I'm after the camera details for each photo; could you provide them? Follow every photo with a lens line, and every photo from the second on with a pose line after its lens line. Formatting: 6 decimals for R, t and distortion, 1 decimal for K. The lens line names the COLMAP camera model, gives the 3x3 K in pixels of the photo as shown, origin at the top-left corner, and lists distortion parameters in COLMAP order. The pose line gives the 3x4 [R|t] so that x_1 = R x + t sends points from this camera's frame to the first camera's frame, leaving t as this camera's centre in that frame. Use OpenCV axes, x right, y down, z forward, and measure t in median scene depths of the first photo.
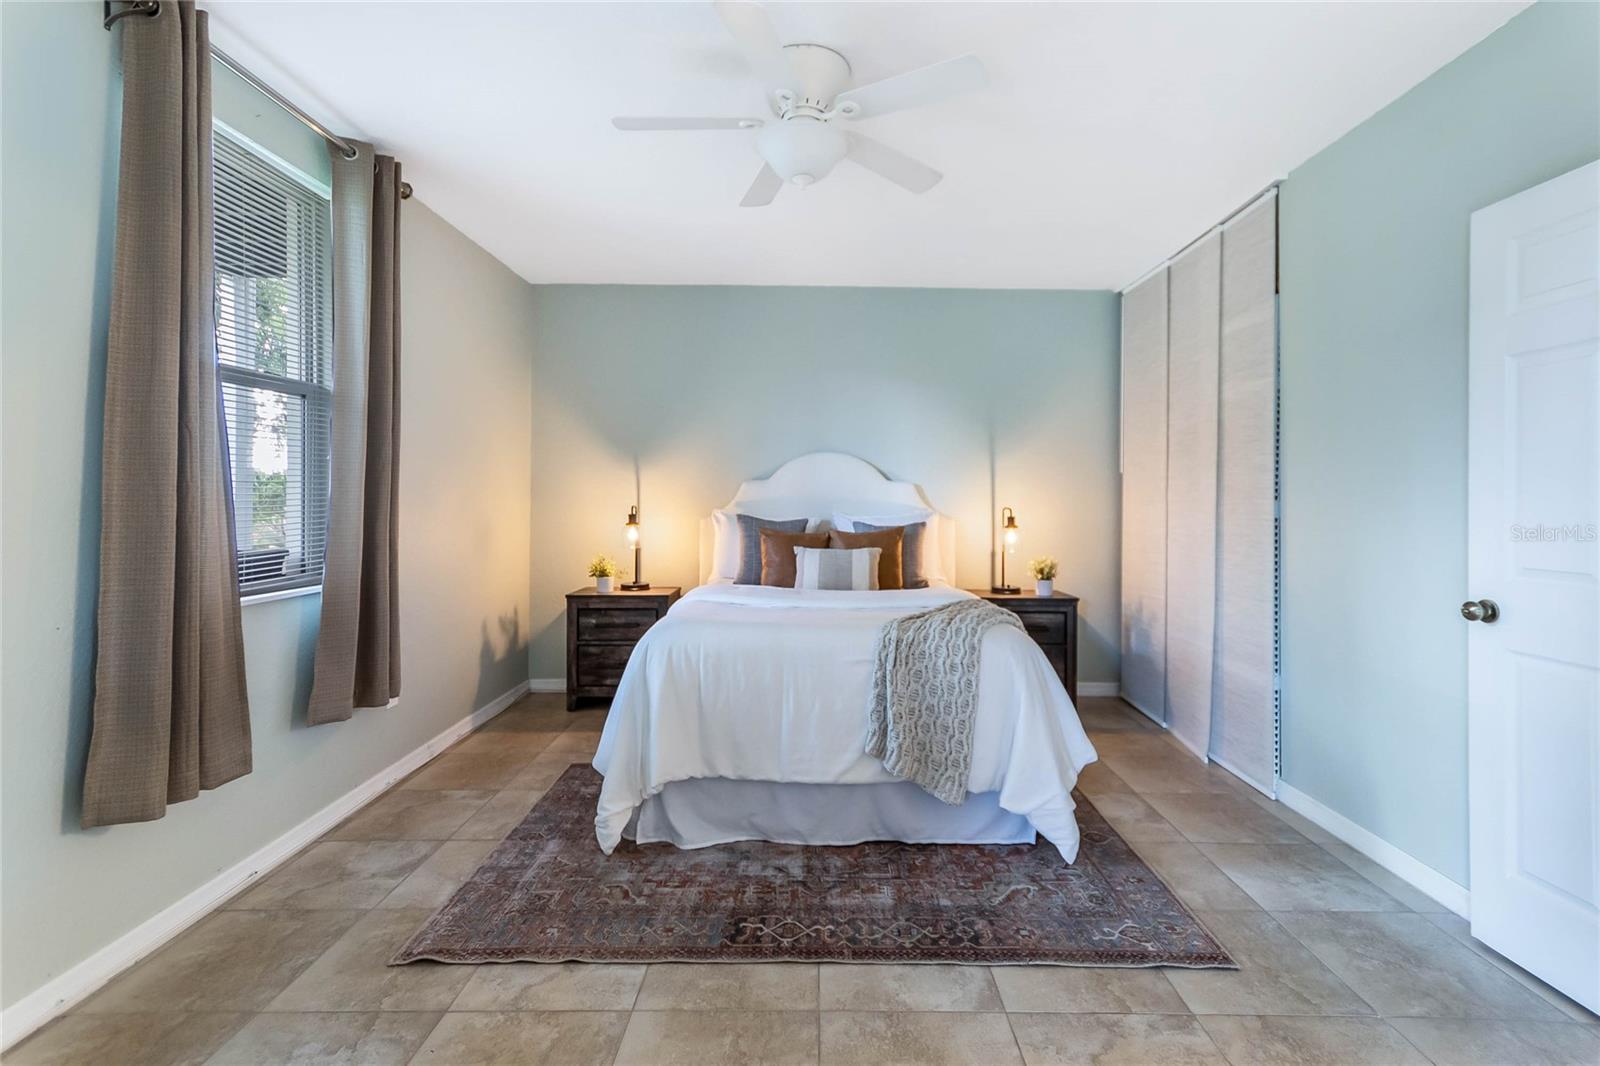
lens RADIAL K [[758.1, 0, 807.5], [0, 758.1, 496.6], [0, 0, 1]] dist [0.005931, 0.003695]
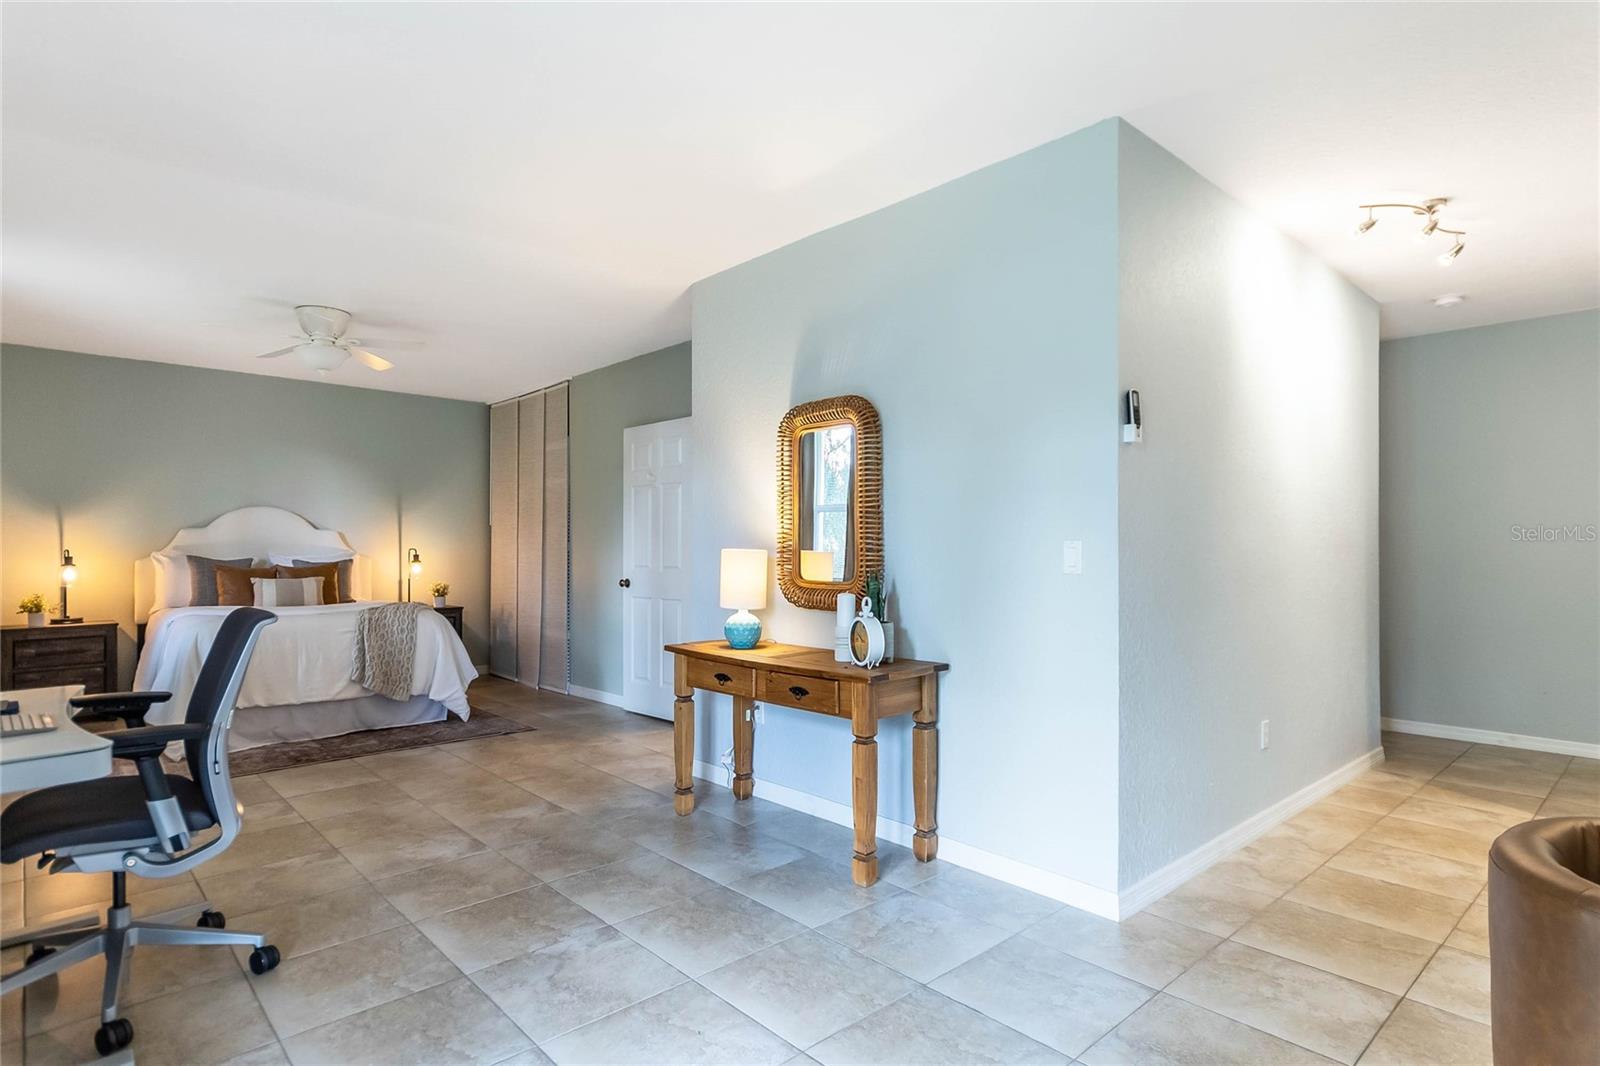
lens RADIAL K [[796.9, 0, 793.4], [0, 796.9, 540.9], [0, 0, 1]] dist [-0.010720, -0.000060]
pose [[0.727408, -0.000161, 0.686205, -0.287262], [0.002928, 0.999992, -0.002869, 0.007507], [-0.686199, 0.004096, 0.727403, -0.693818]]
